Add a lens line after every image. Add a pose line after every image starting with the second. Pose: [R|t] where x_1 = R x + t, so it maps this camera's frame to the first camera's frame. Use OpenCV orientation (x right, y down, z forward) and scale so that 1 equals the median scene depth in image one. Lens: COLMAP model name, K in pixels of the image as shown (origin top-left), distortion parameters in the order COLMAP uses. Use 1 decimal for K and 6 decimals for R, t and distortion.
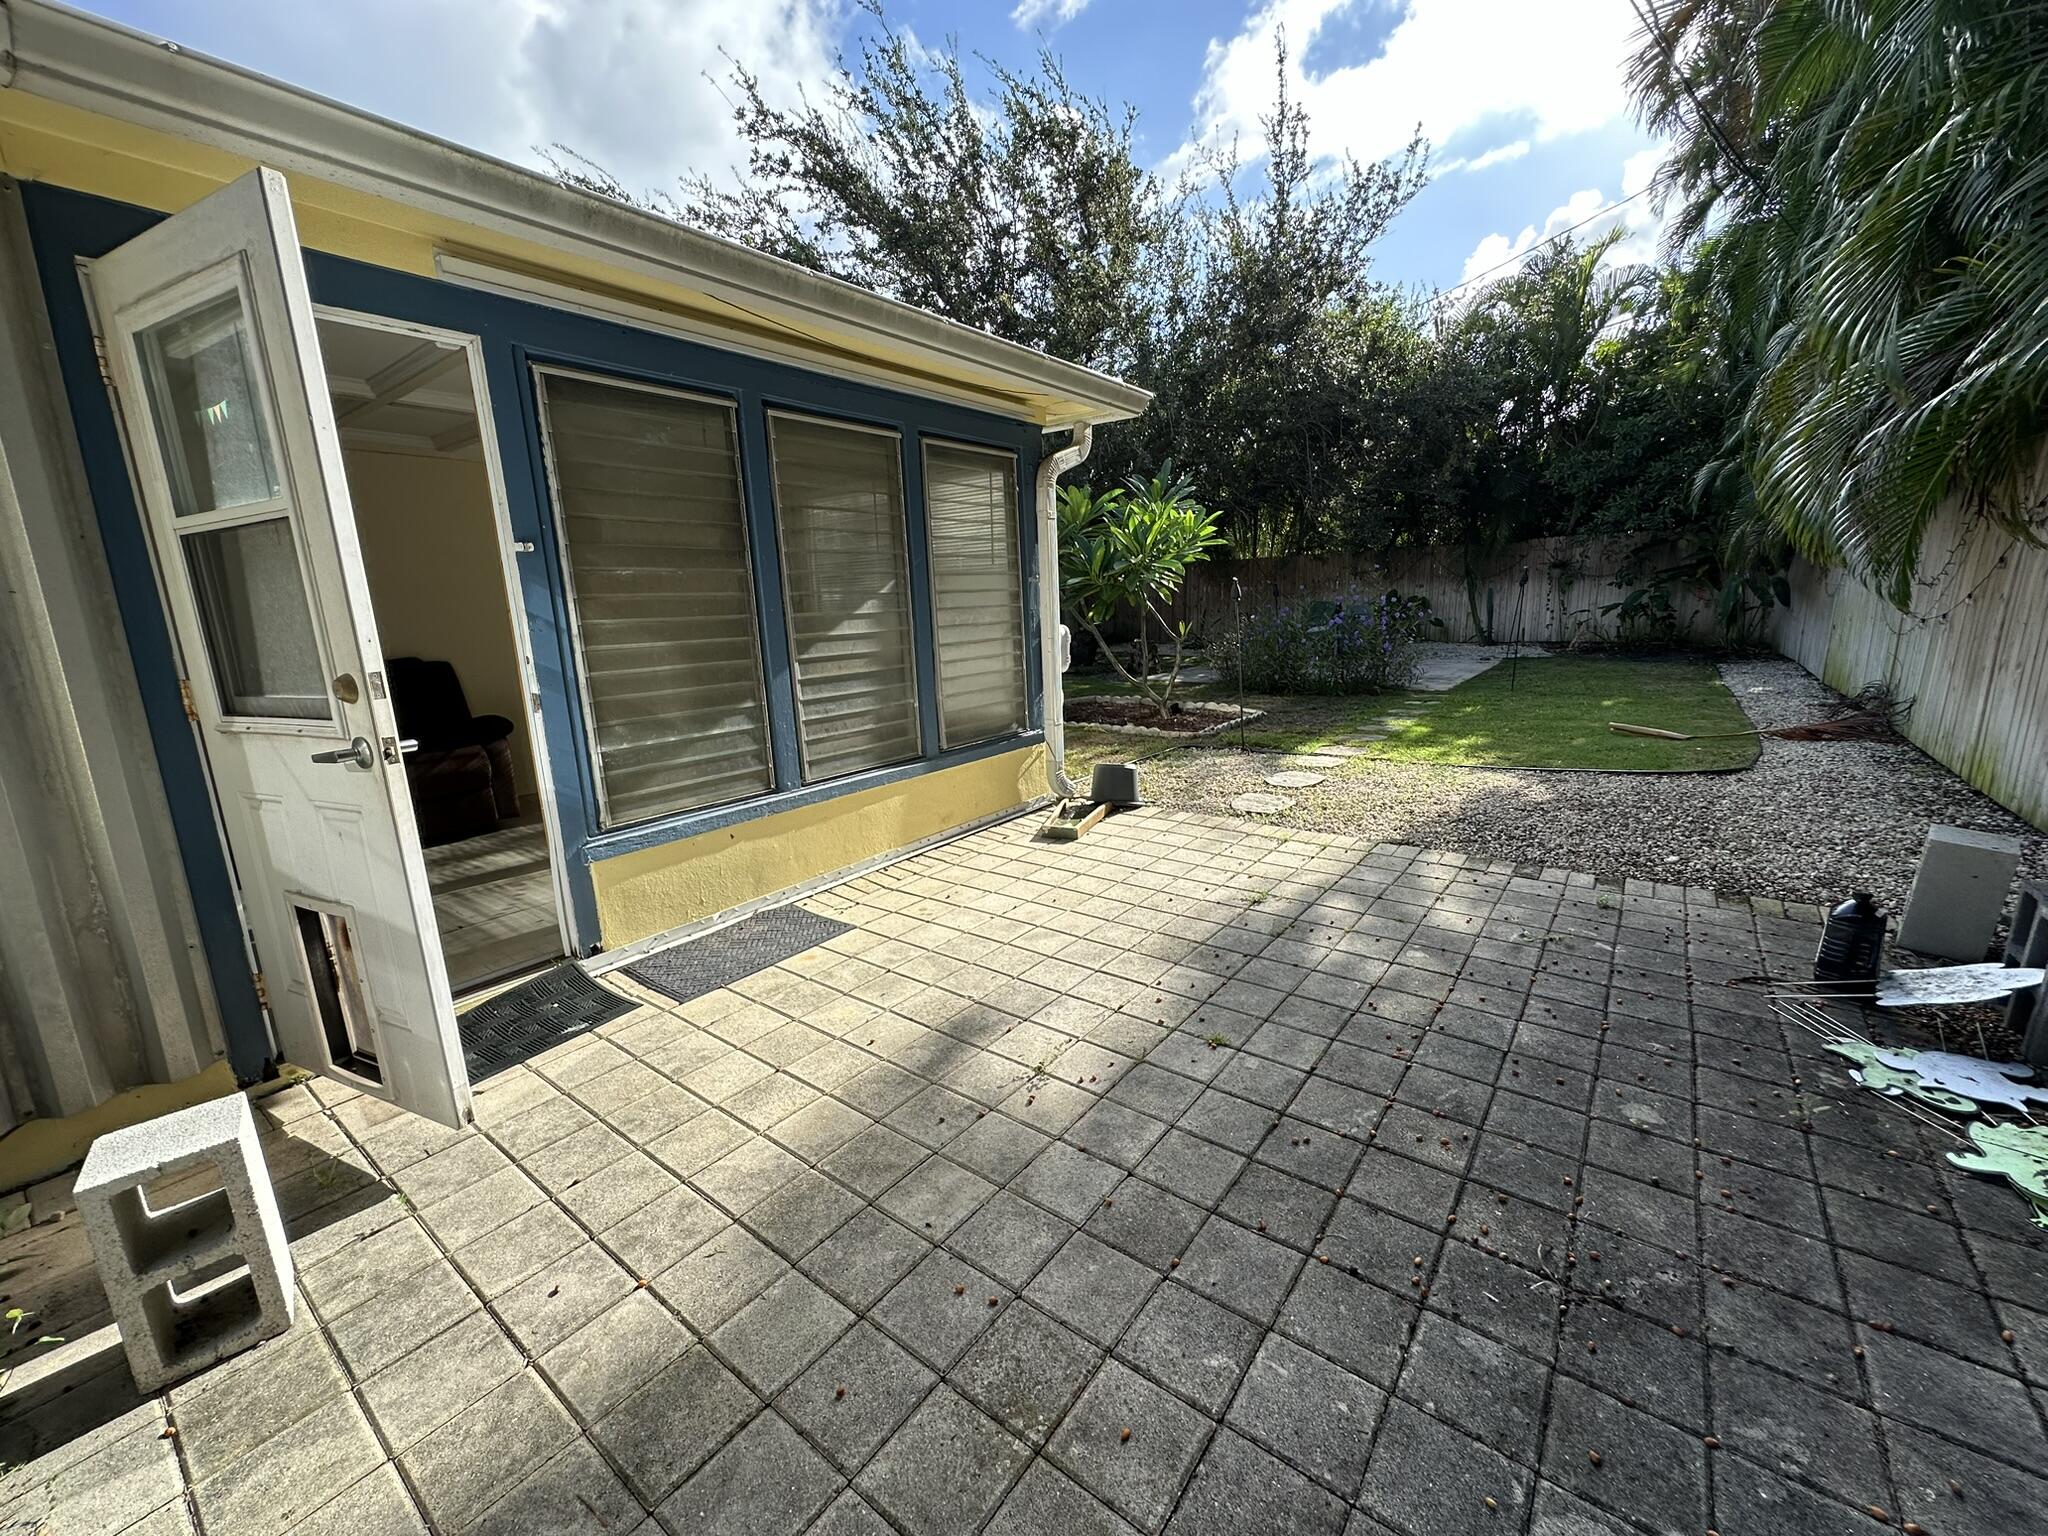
lens RADIAL K [[818.4, 0, 1022.6], [0, 818.4, 766.3], [0, 0, 1]] dist [-0.002326, -0.000539]
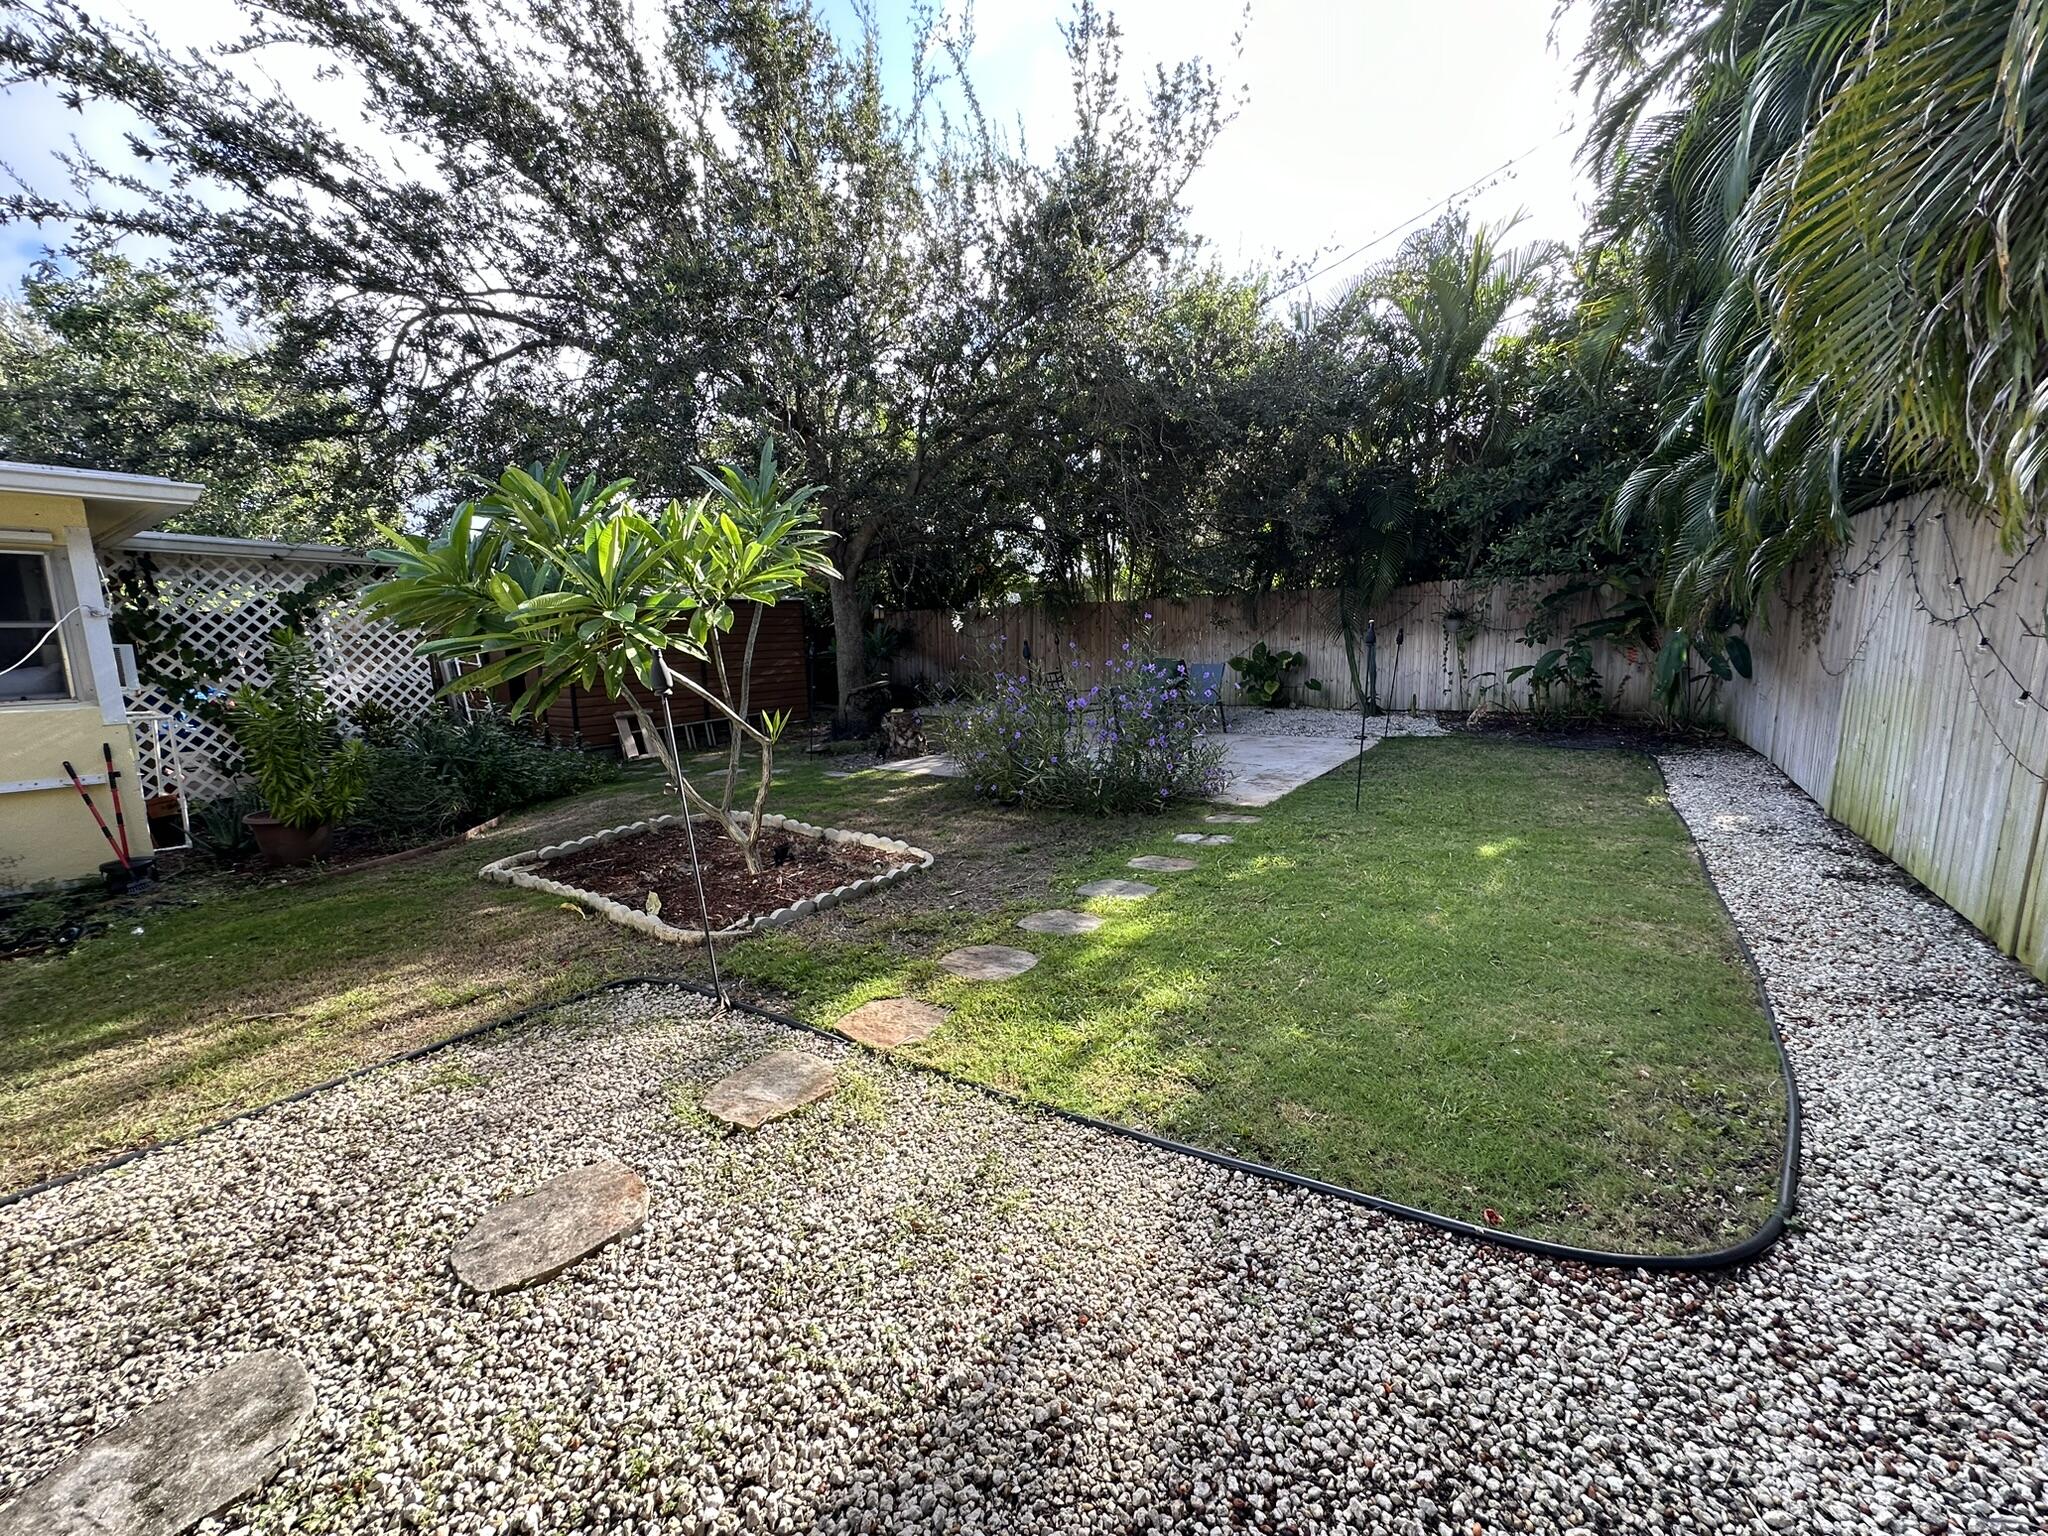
lens RADIAL K [[818.4, 0, 1027.7], [0, 818.4, 768.3], [0, 0, 1]] dist [-0.002326, -0.000539]
pose [[0.998524, 0.003134, 0.054218, 0.219739], [-0.000741, 0.999027, -0.044090, -0.069883], [-0.054303, 0.043985, 0.997555, 0.266249]]
